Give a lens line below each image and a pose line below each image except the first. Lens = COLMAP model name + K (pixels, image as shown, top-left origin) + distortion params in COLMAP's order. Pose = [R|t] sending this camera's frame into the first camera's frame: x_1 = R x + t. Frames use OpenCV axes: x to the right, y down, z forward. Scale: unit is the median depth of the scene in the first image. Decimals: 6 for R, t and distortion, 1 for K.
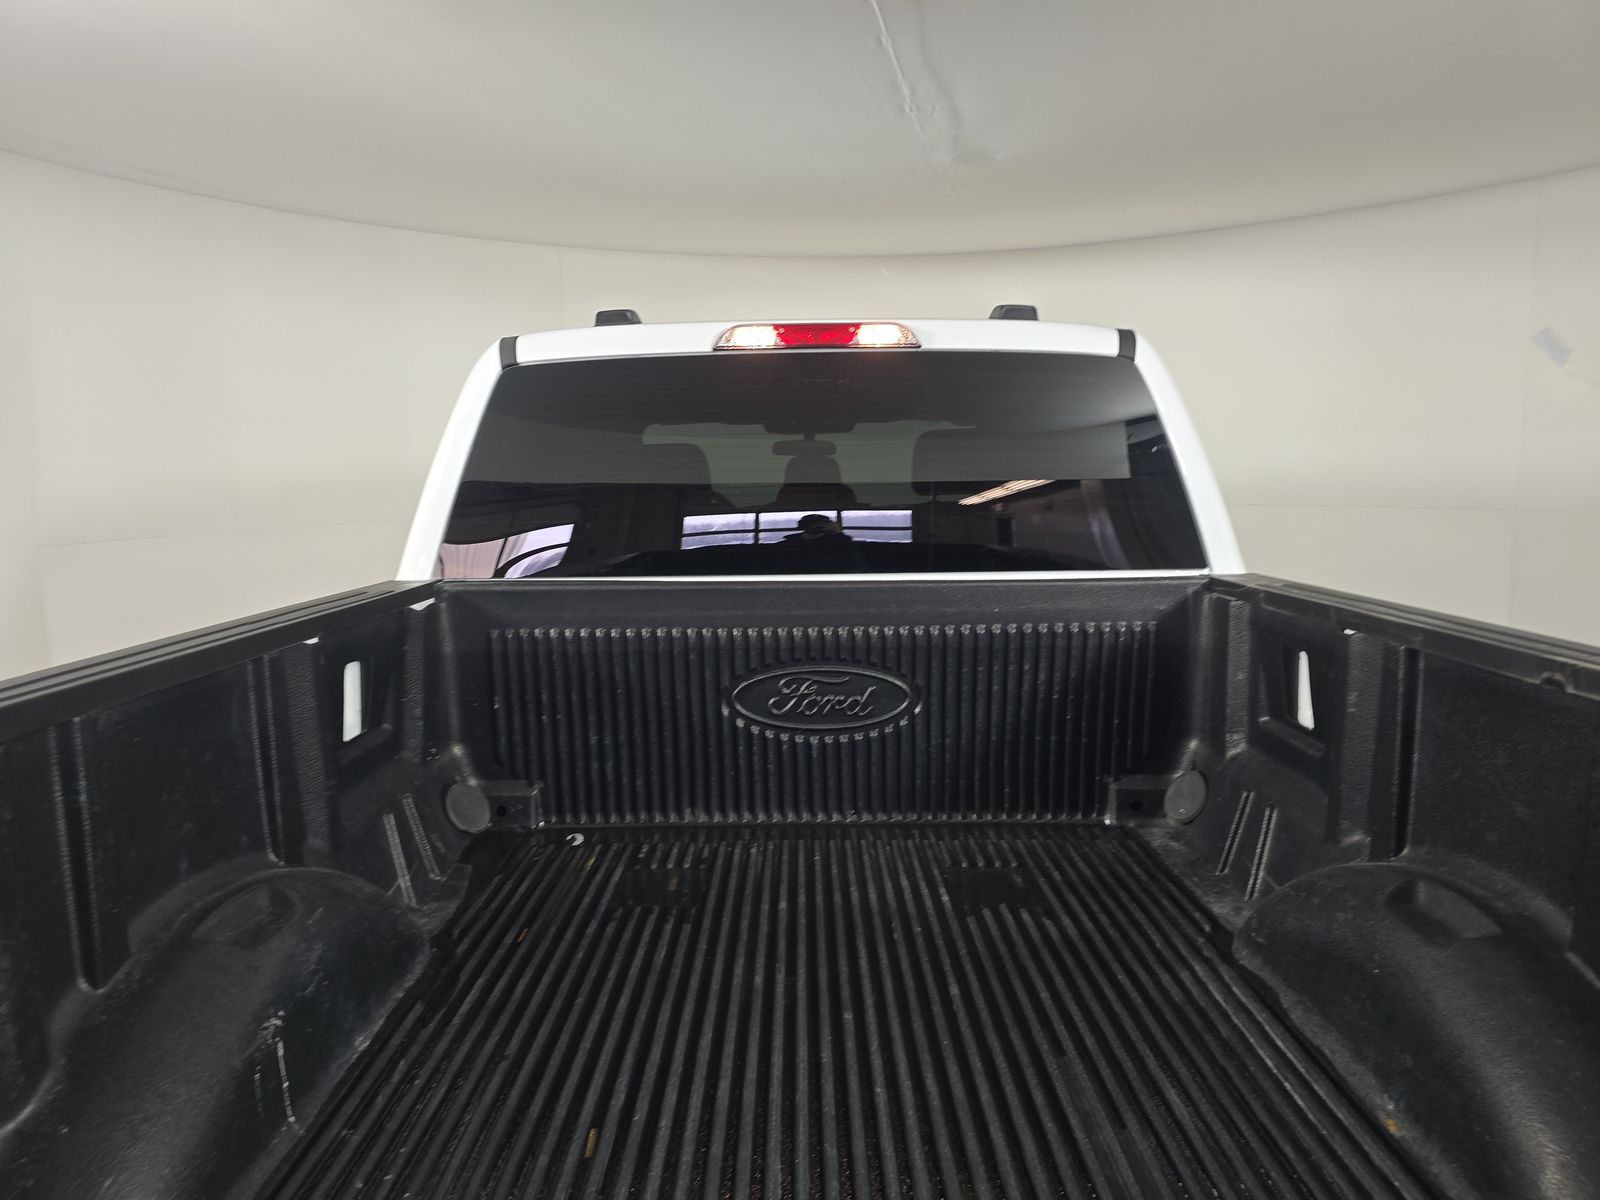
lens RADIAL K [[1062.4, 0, 786.1], [0, 1062.4, 611.8], [0, 0, 1]] dist [0.036959, -0.012459]
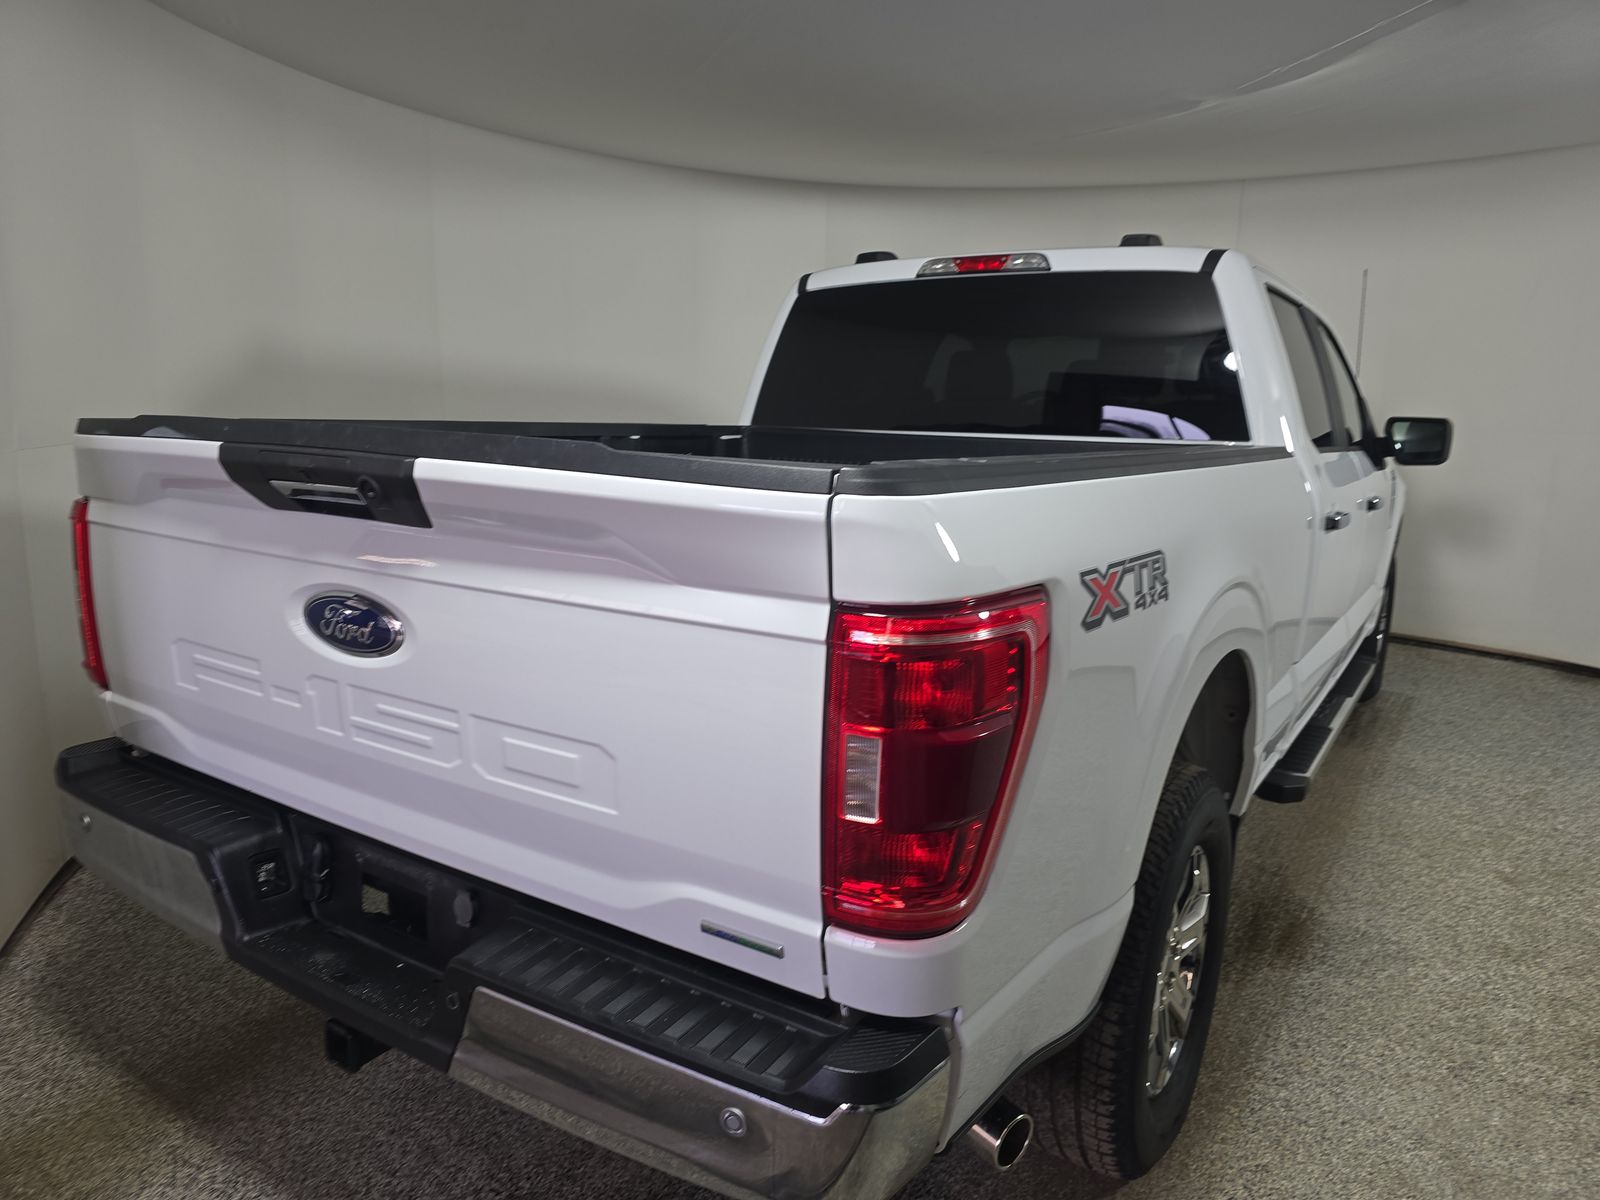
lens RADIAL K [[1062.4, 0, 799.6], [0, 1062.4, 605.6], [0, 0, 1]] dist [0.036959, -0.012459]
pose [[0.844065, 0.129678, -0.520324, 0.616508], [-0.098283, 0.991294, 0.087621, 0.093195], [0.527157, -0.022819, 0.849462, -0.356953]]
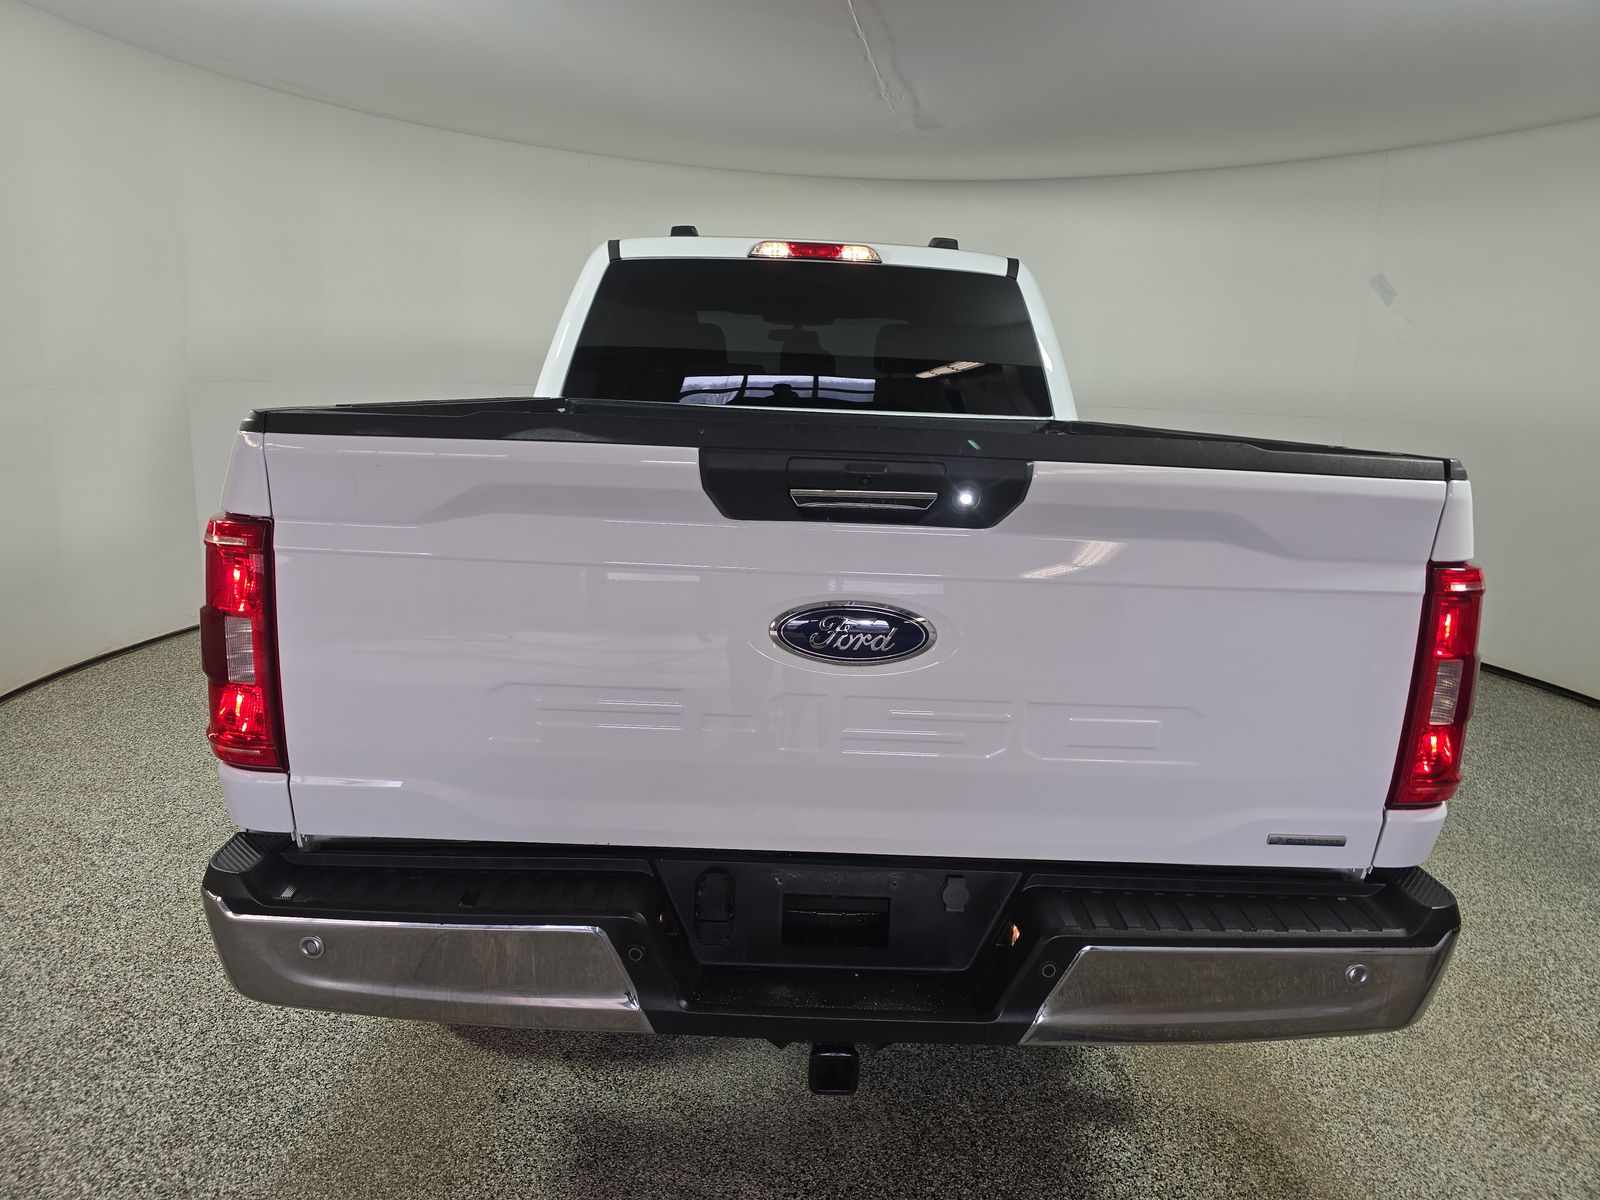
lens RADIAL K [[1062.4, 0, 796.7], [0, 1062.4, 595.6], [0, 0, 1]] dist [0.036959, -0.012459]
pose [[0.998135, 0.045982, 0.040161, -0.036948], [-0.048936, 0.995908, 0.075973, 0.121377], [-0.036503, -0.077797, 0.996301, -0.574608]]
